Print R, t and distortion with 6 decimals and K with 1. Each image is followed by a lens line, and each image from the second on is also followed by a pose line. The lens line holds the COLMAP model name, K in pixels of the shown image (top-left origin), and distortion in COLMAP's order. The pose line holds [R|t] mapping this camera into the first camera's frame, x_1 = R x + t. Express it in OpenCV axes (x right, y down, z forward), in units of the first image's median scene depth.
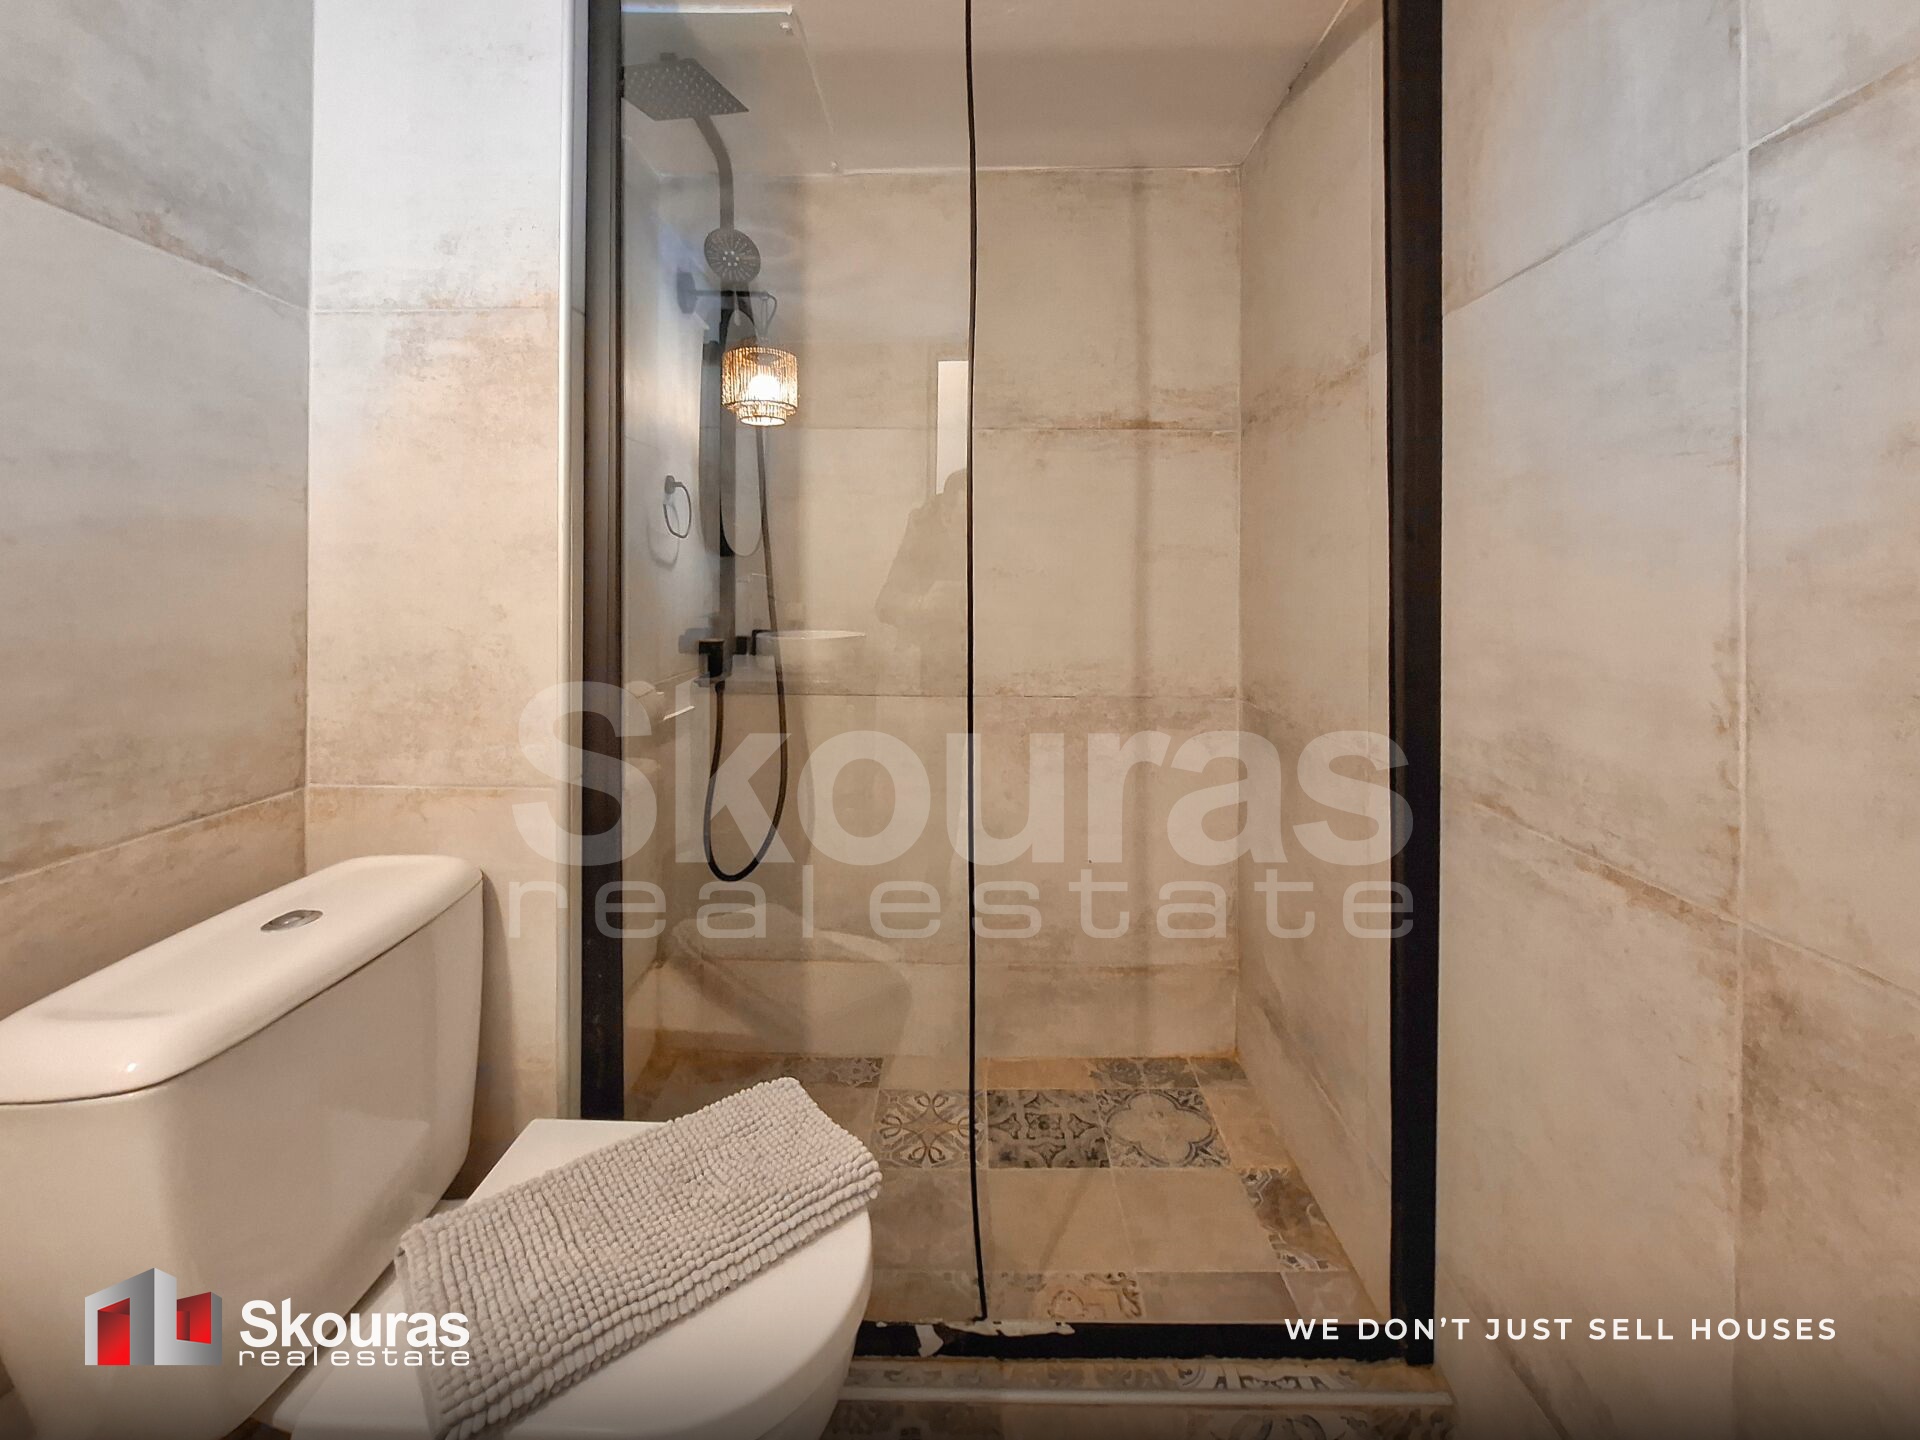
lens RADIAL K [[774.8, 0, 961.9], [0, 774.8, 657.9], [0, 0, 1]] dist [-0.002855, -0.000196]
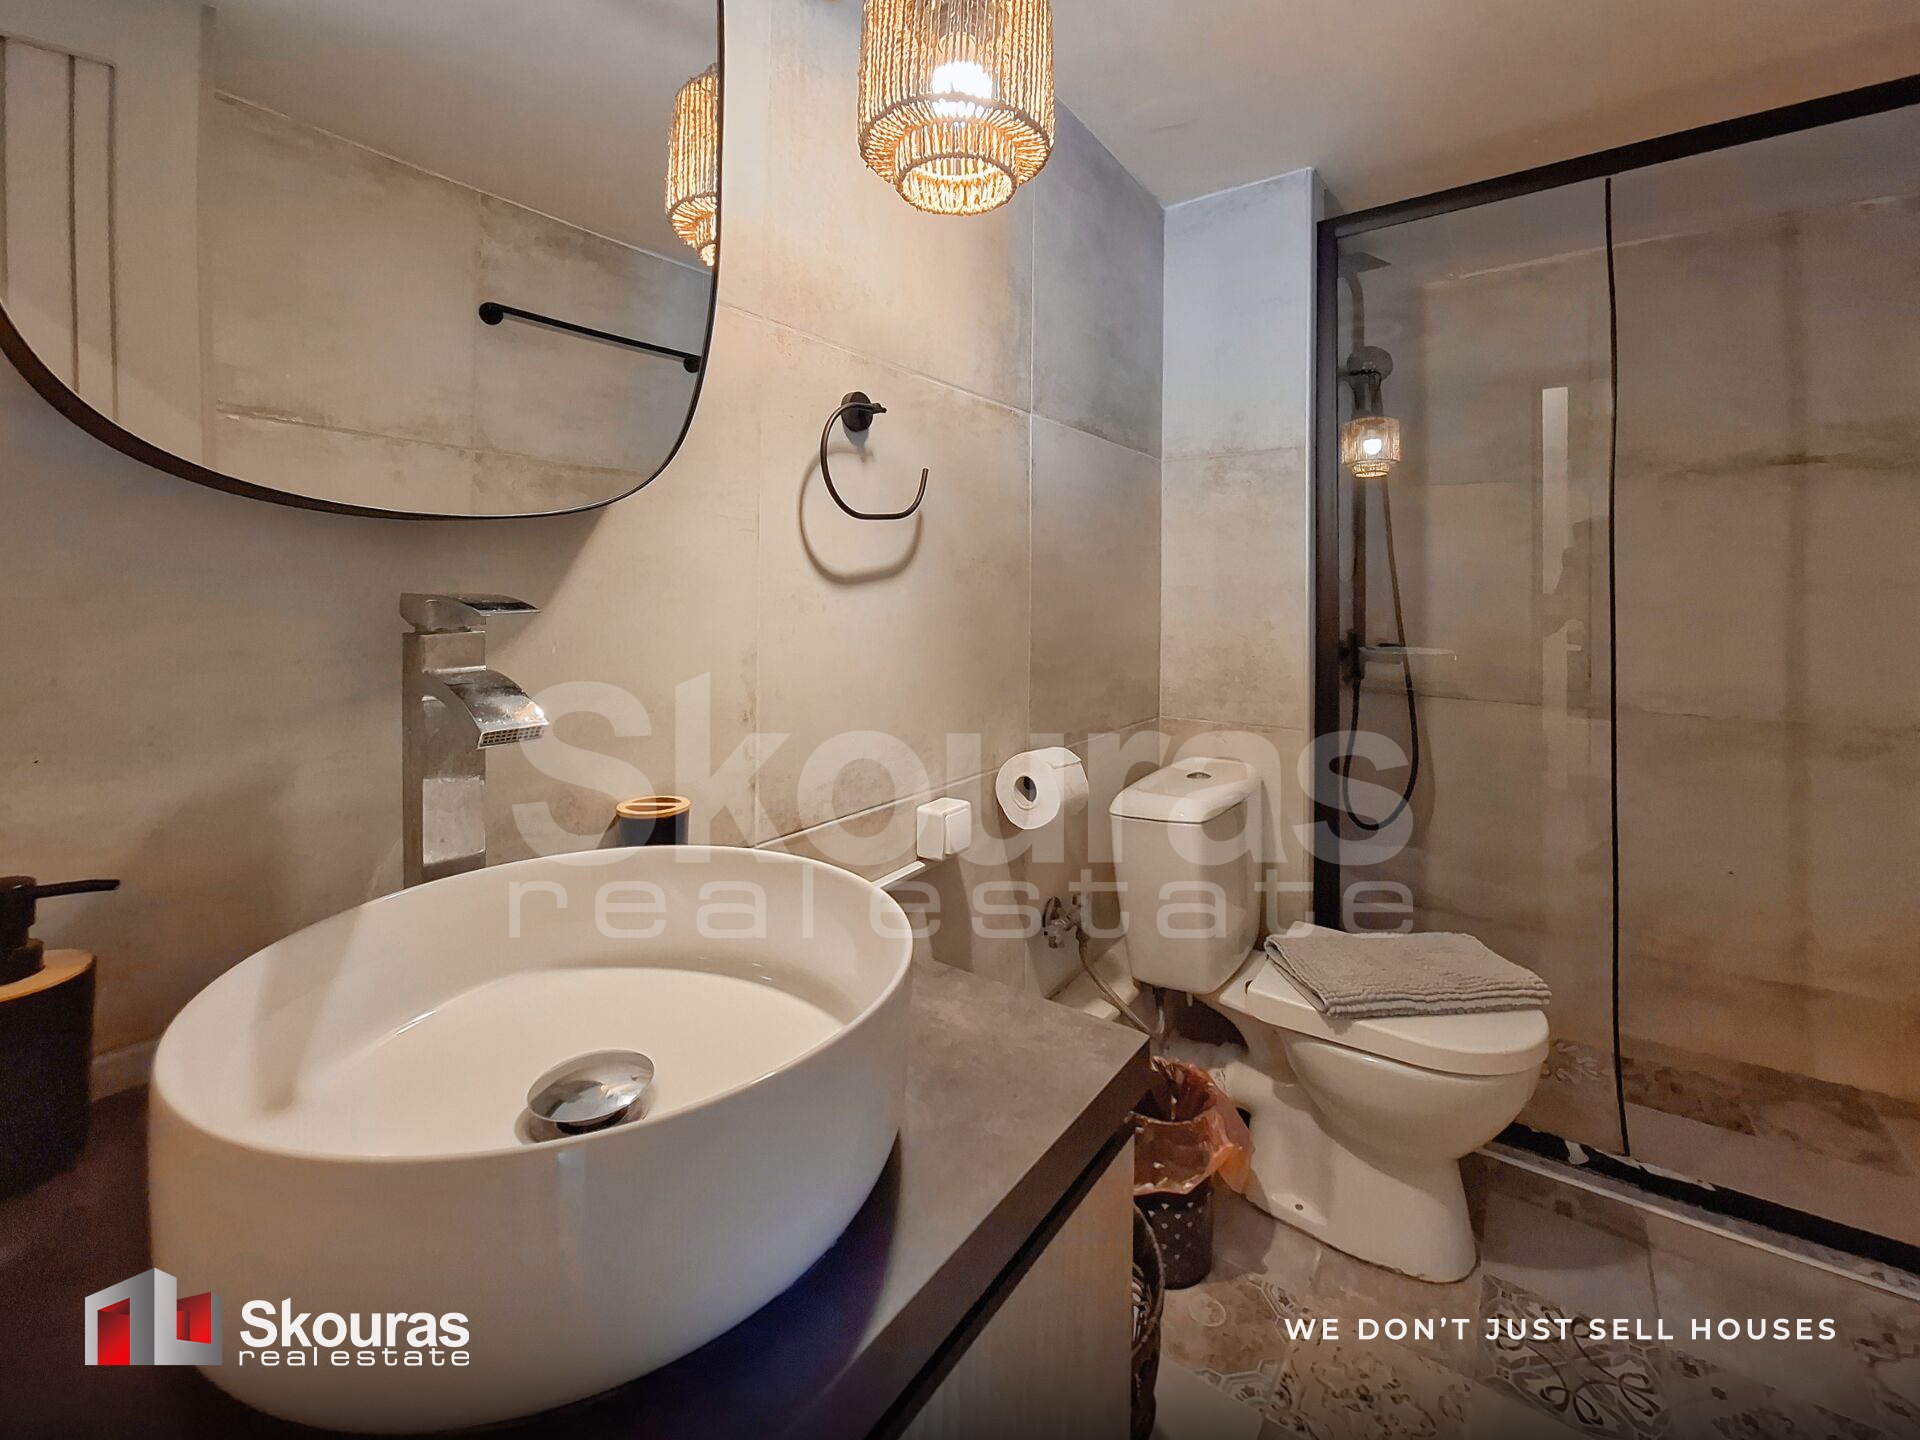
lens RADIAL K [[816.7, 0, 964.4], [0, 816.7, 600.5], [0, 0, 1]] dist [-0.013969, 0.005858]
pose [[0.829740, 0.012177, -0.558017, -0.143785], [-0.063941, 0.995254, -0.073359, 0.057923], [0.554476, 0.096549, 0.826580, -0.849878]]
